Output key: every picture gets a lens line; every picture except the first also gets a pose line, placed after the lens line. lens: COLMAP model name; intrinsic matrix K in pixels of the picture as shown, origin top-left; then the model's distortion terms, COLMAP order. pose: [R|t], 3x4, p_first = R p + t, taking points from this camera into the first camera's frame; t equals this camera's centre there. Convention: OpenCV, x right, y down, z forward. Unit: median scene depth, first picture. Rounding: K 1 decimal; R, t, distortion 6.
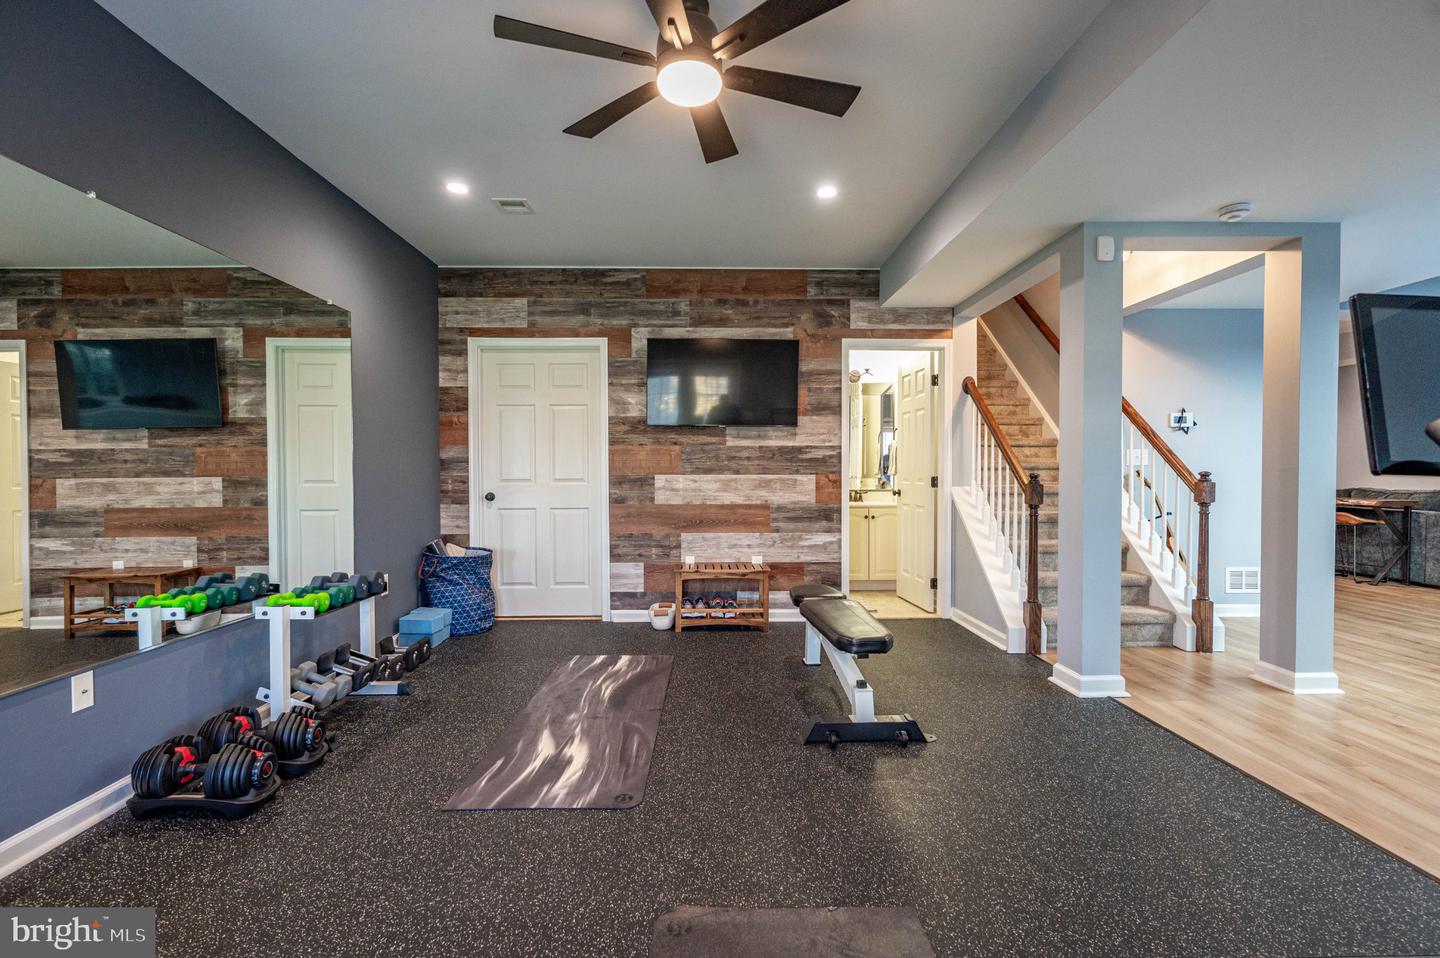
lens RADIAL K [[649.1, 0, 718.3], [0, 649.1, 476.5], [0, 0, 1]] dist [0.001171, 0.000322]
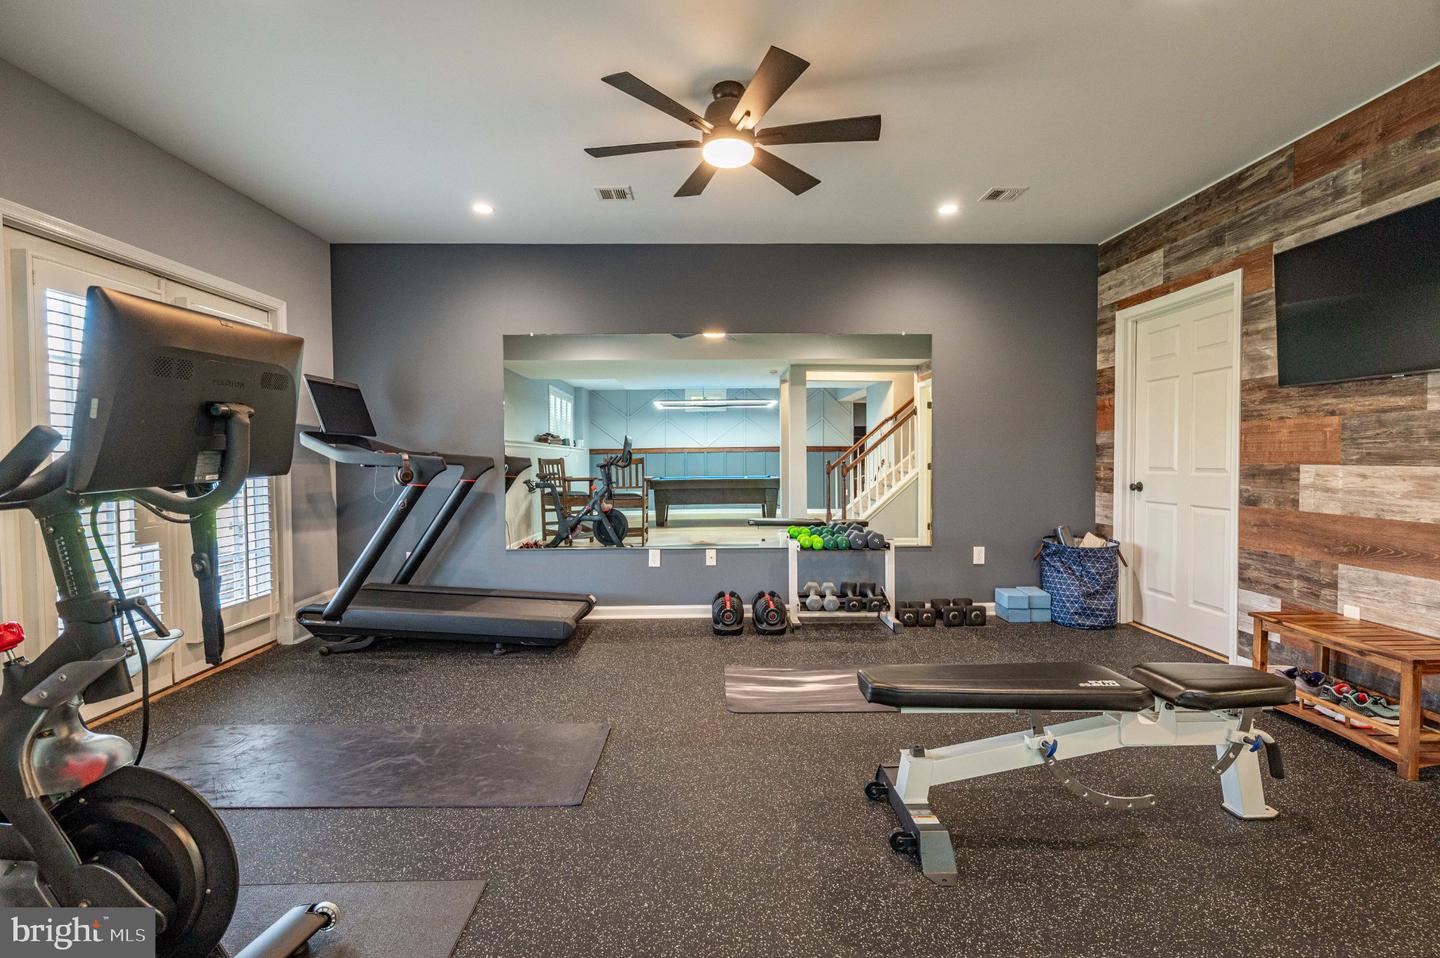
lens RADIAL K [[649.1, 0, 718.3], [0, 649.1, 476.5], [0, 0, 1]] dist [0.001171, 0.000322]
pose [[0.003935, 0.033492, -0.999431, 0.534941], [-0.003510, 0.999433, 0.033478, -0.010433], [0.999986, 0.003376, 0.004050, 0.430413]]
